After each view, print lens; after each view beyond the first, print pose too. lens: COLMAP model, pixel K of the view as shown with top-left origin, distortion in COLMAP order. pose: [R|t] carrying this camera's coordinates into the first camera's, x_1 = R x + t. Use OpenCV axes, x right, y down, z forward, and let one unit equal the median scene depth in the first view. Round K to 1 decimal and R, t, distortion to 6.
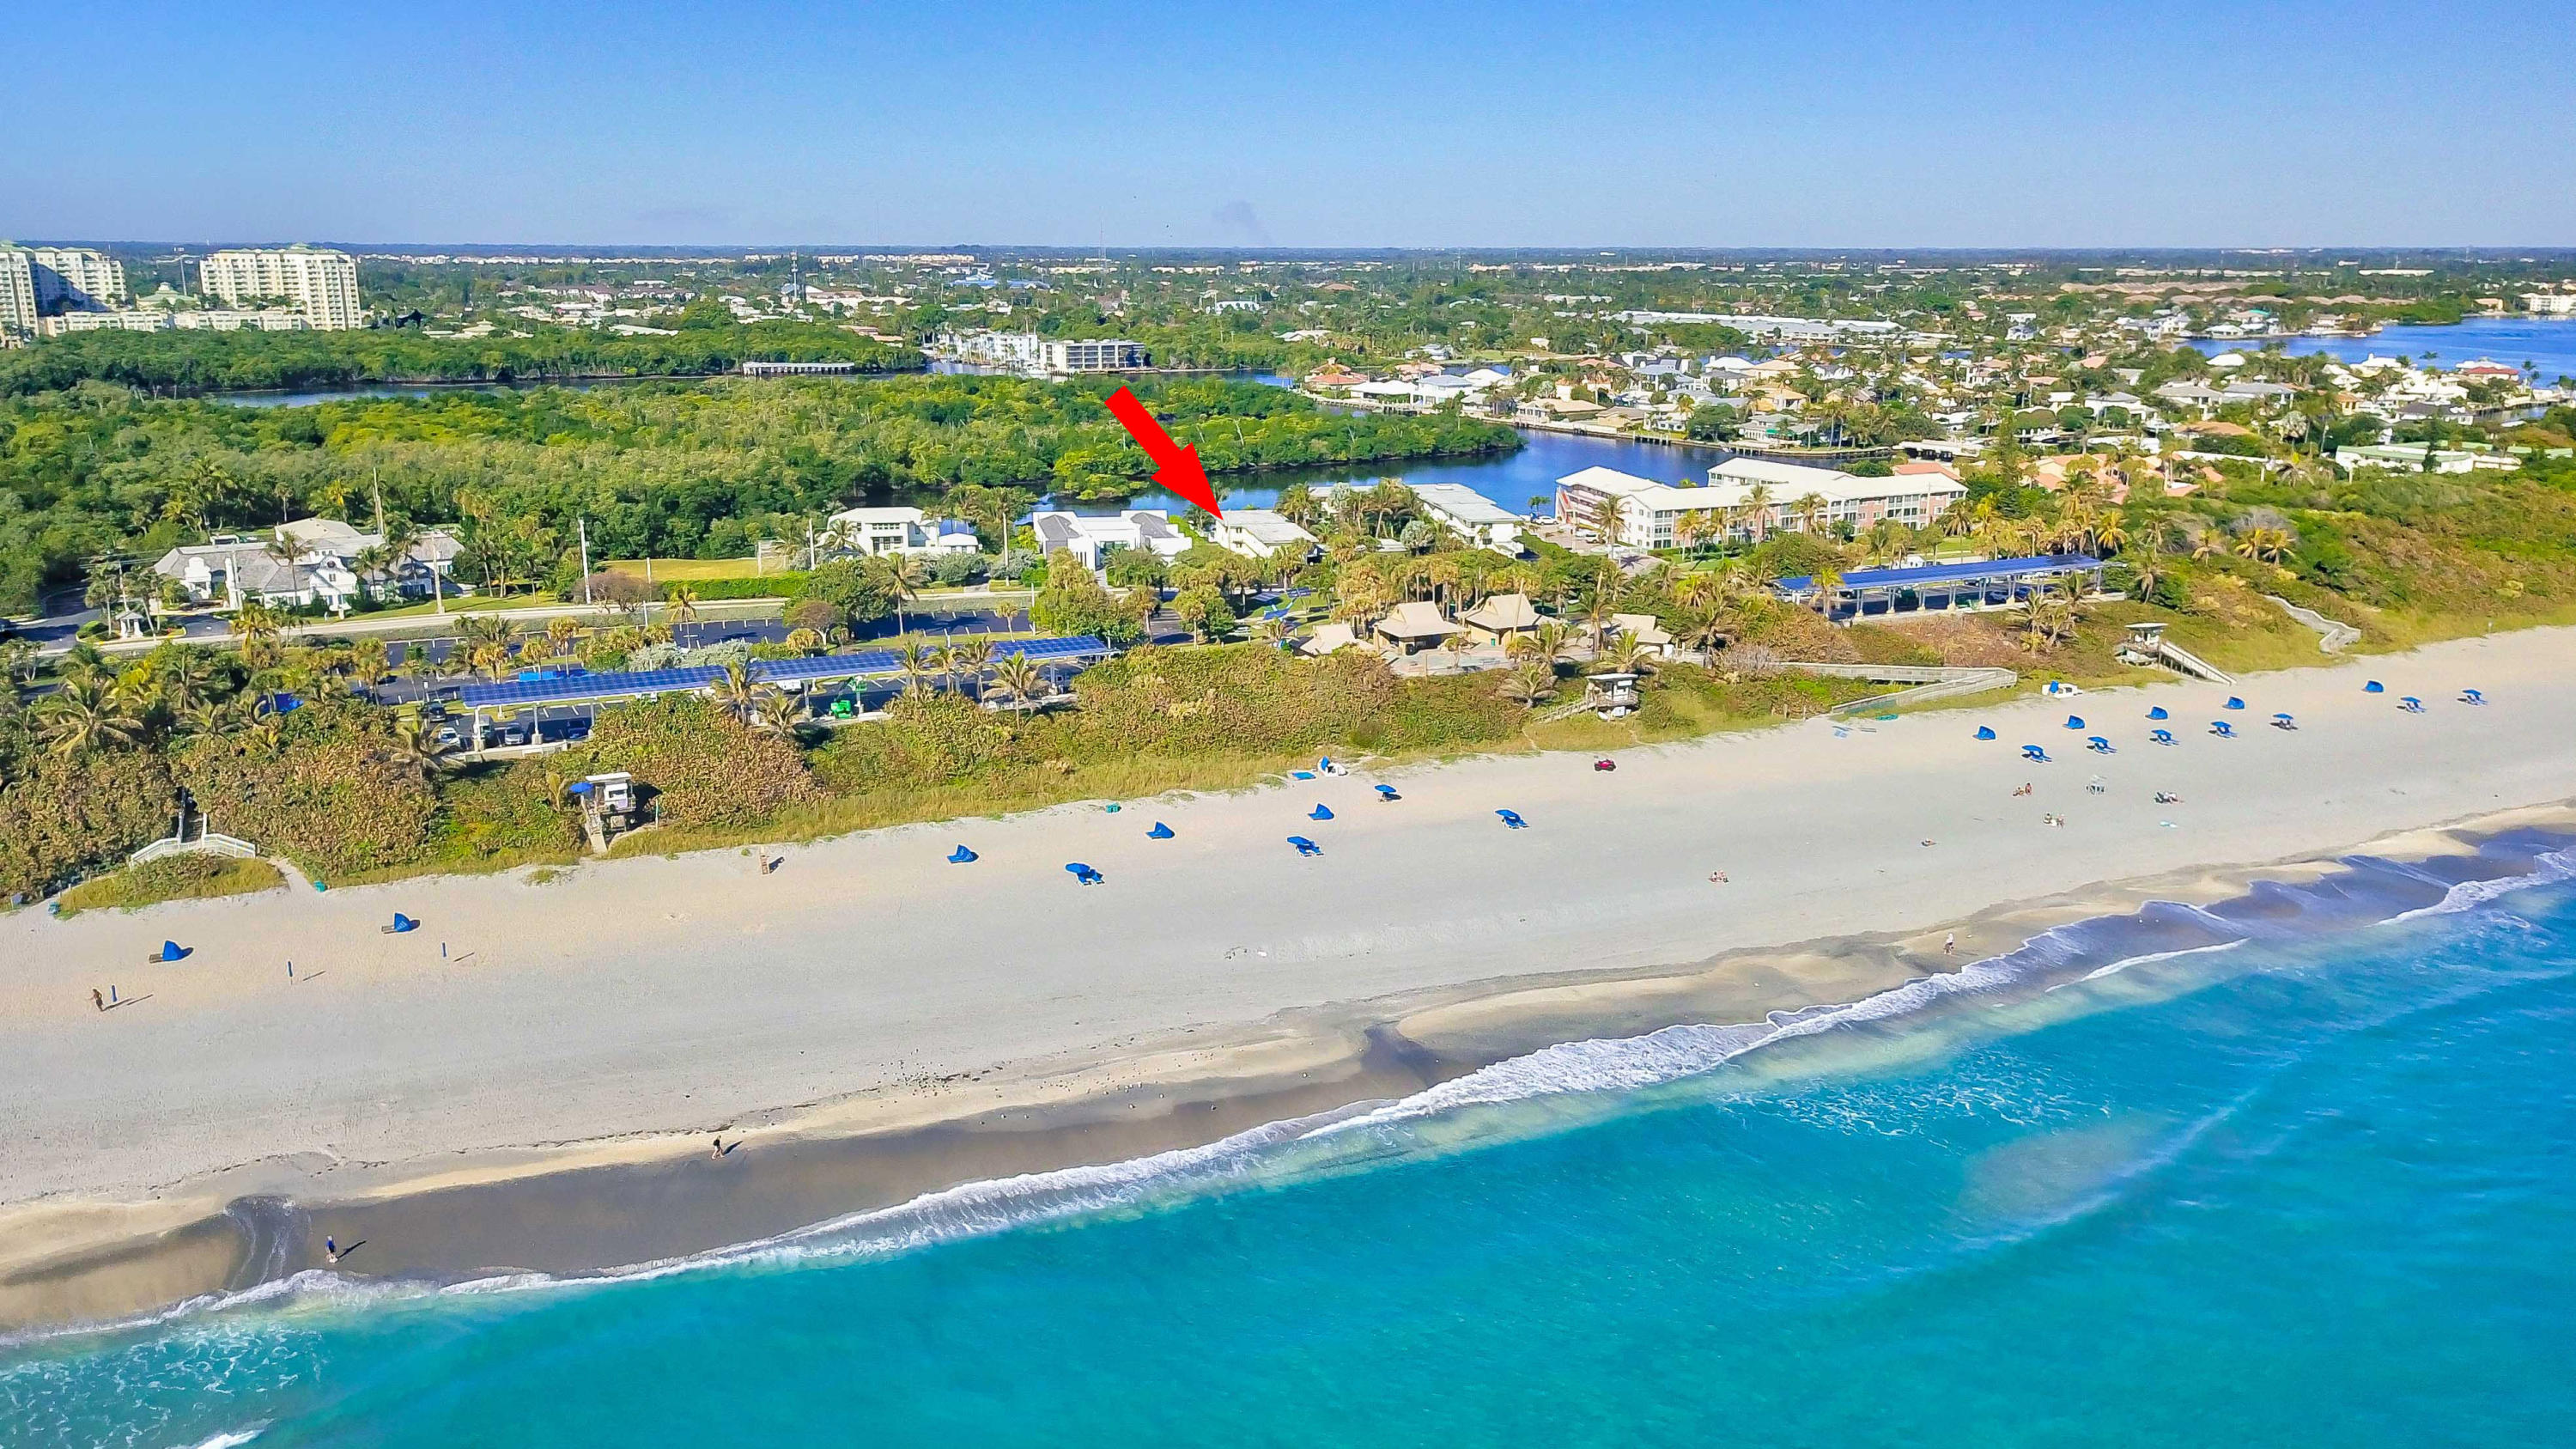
lens RADIAL K [[2007.1, 0, 1288.0], [0, 2007.1, 724.5], [0, 0, 1]] dist [0.014286, 0.012075]
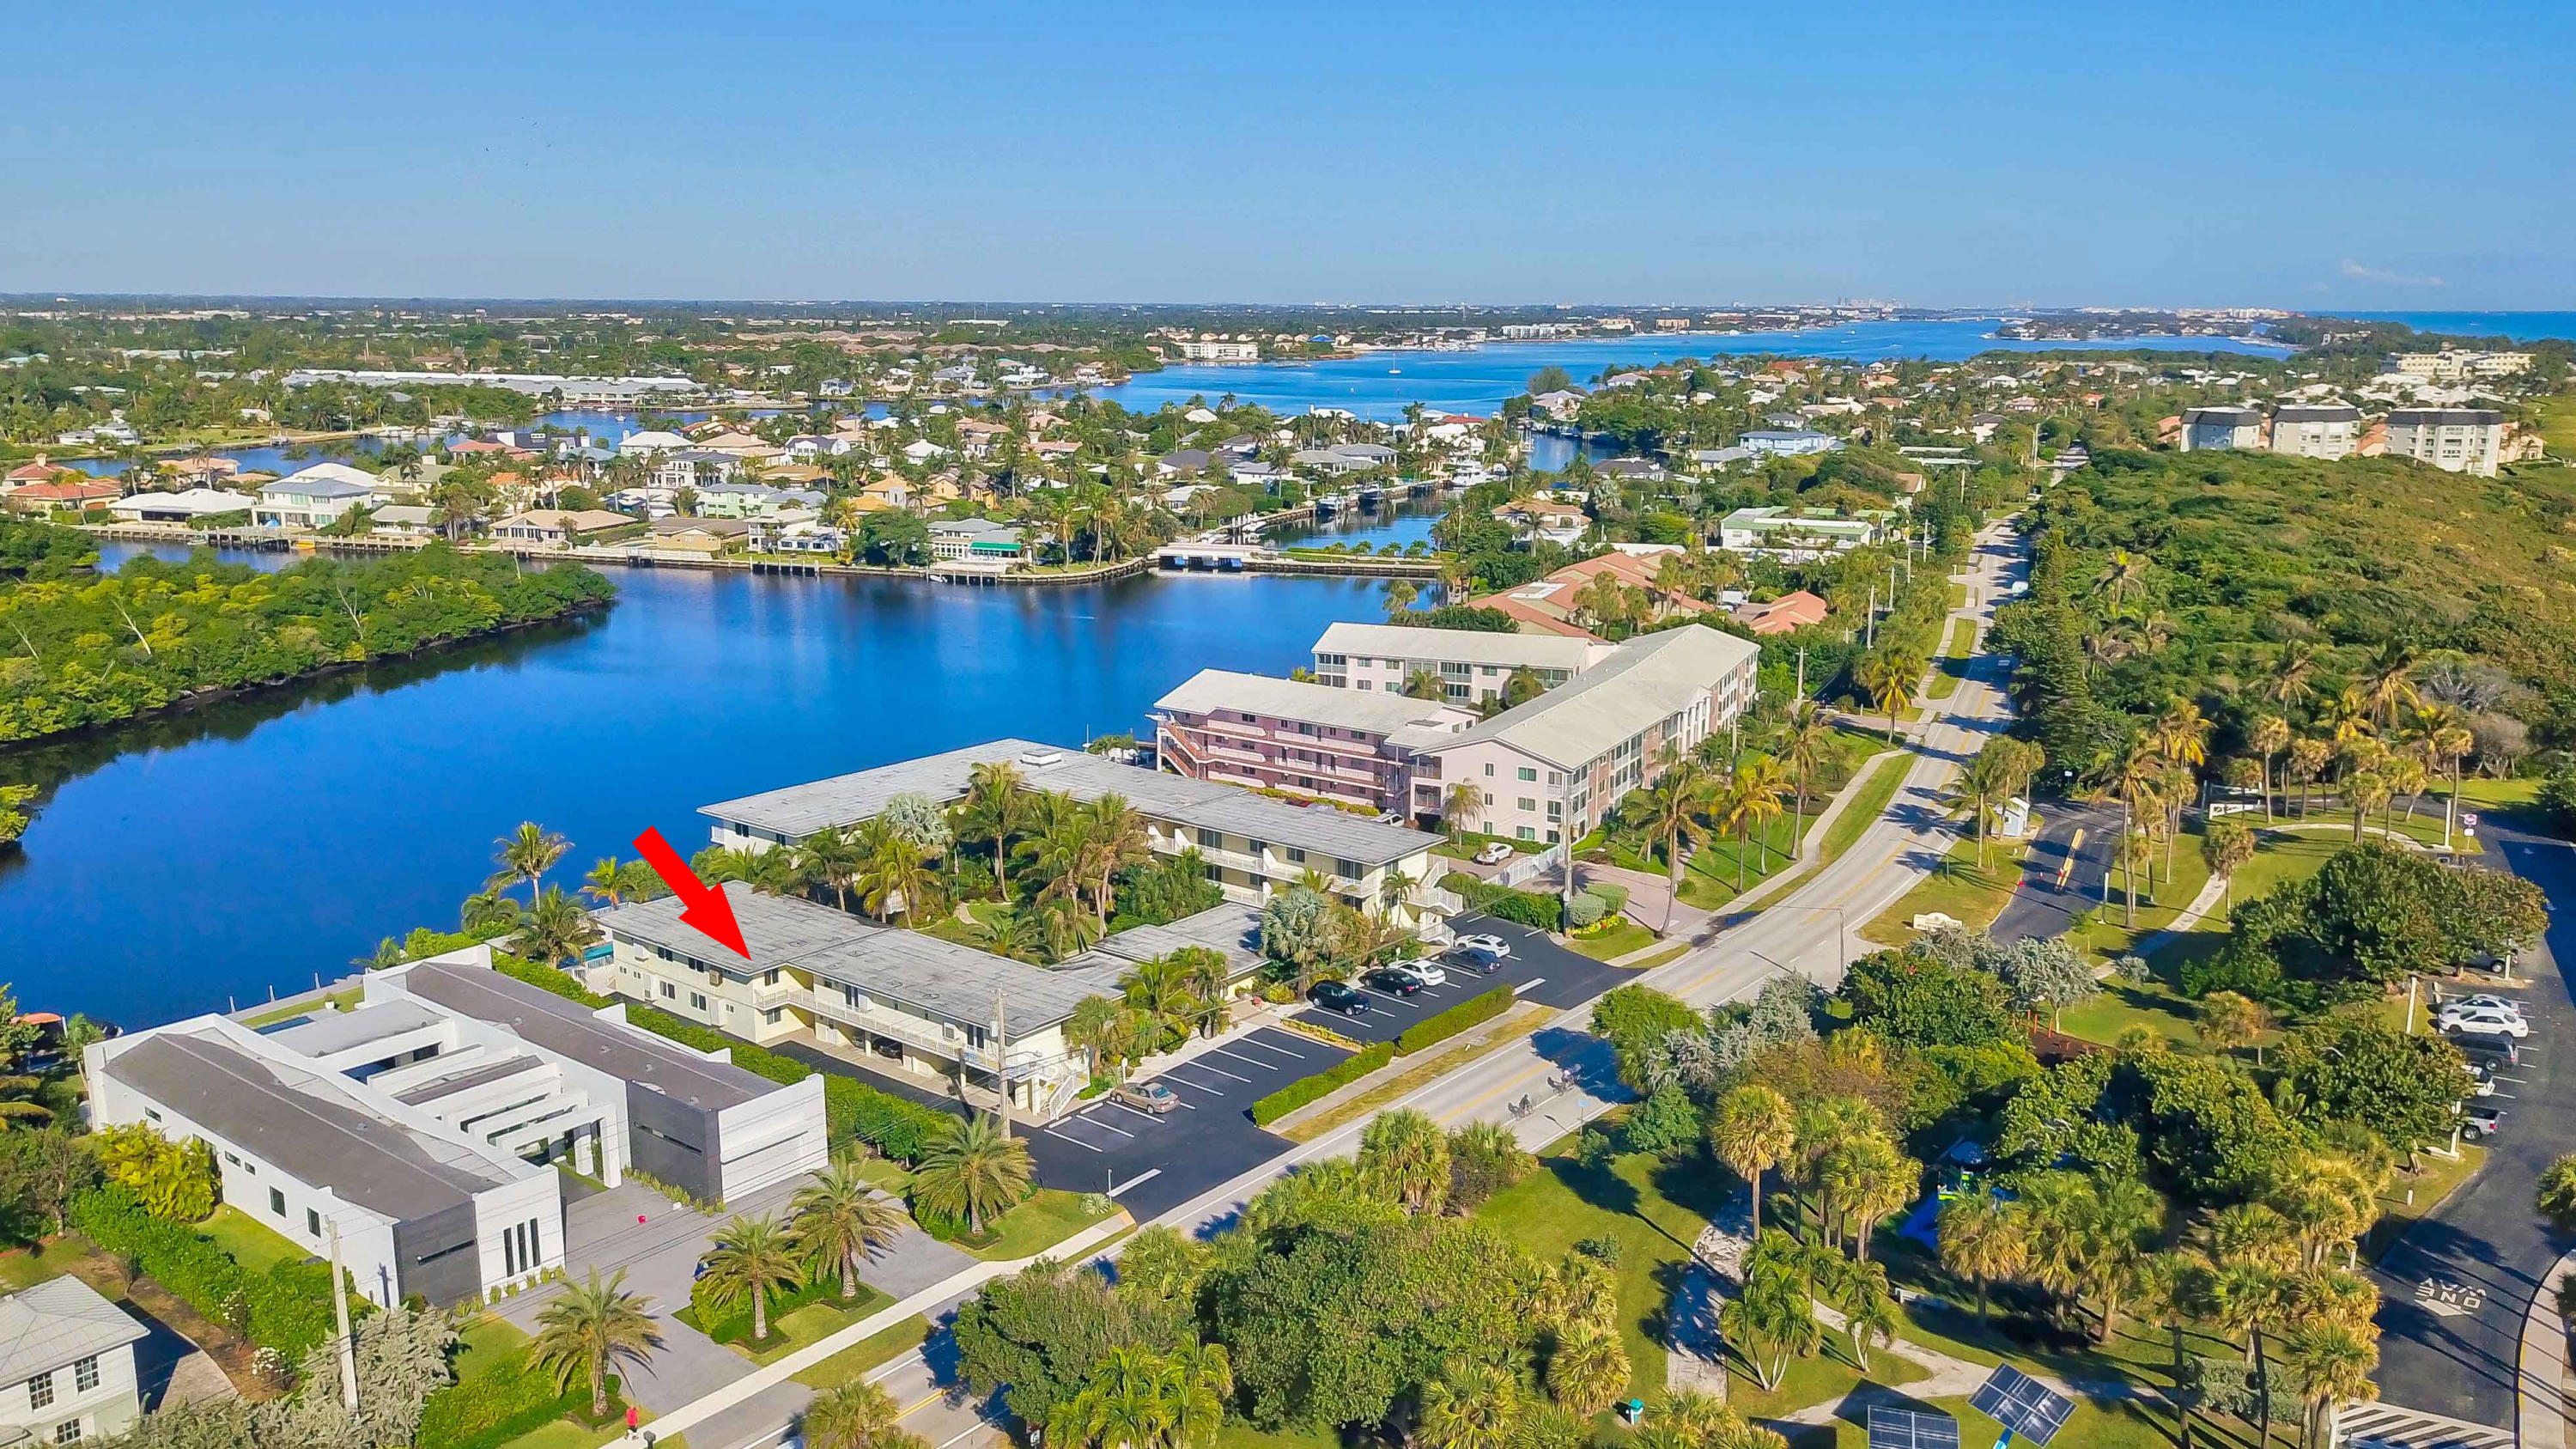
lens RADIAL K [[2007.1, 0, 1288.0], [0, 2007.1, 724.5], [0, 0, 1]] dist [0.014286, 0.012075]
pose [[0.775375, -0.128313, 0.618328, -0.068289], [0.143492, 0.989326, 0.025364, -0.055553], [-0.614983, 0.069058, 0.785511, 0.254468]]
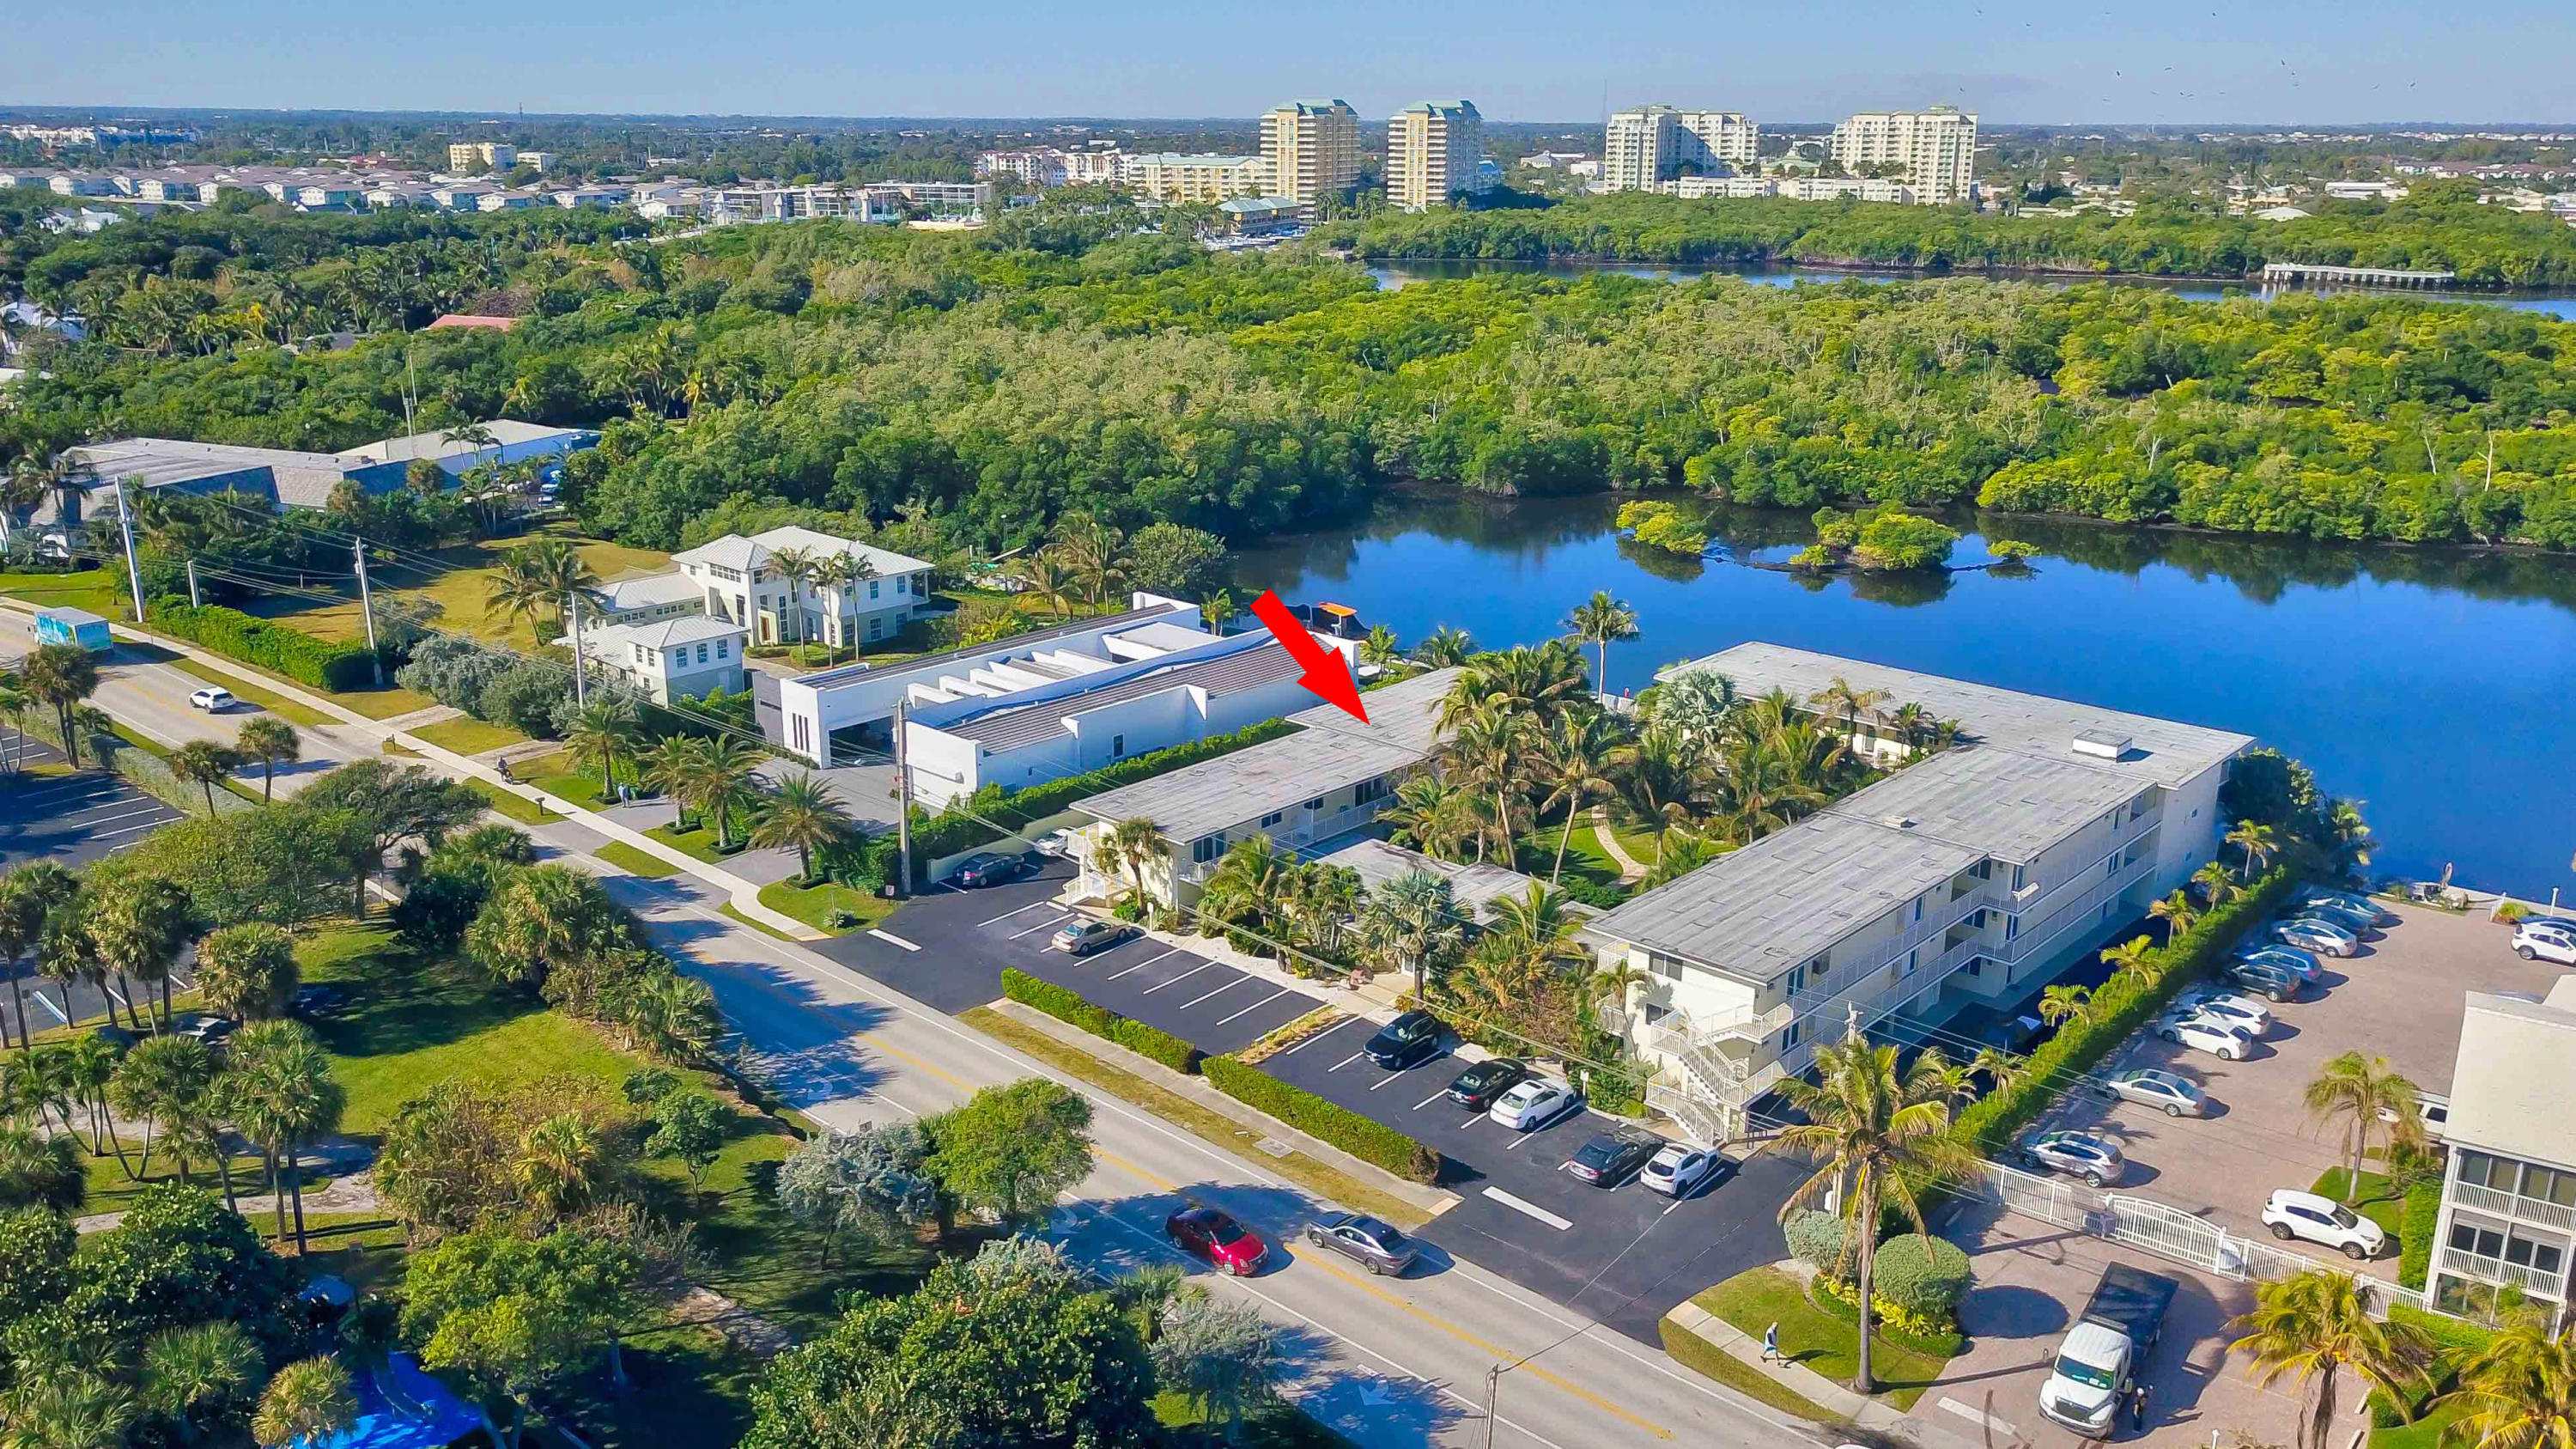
lens RADIAL K [[2007.1, 0, 1288.0], [0, 2007.1, 724.5], [0, 0, 1]] dist [0.014286, 0.012075]
pose [[0.584211, 0.235475, -0.776691, 0.109650], [-0.193191, 0.969825, 0.148715, -0.061392], [0.788273, 0.063169, 0.612074, 0.305247]]
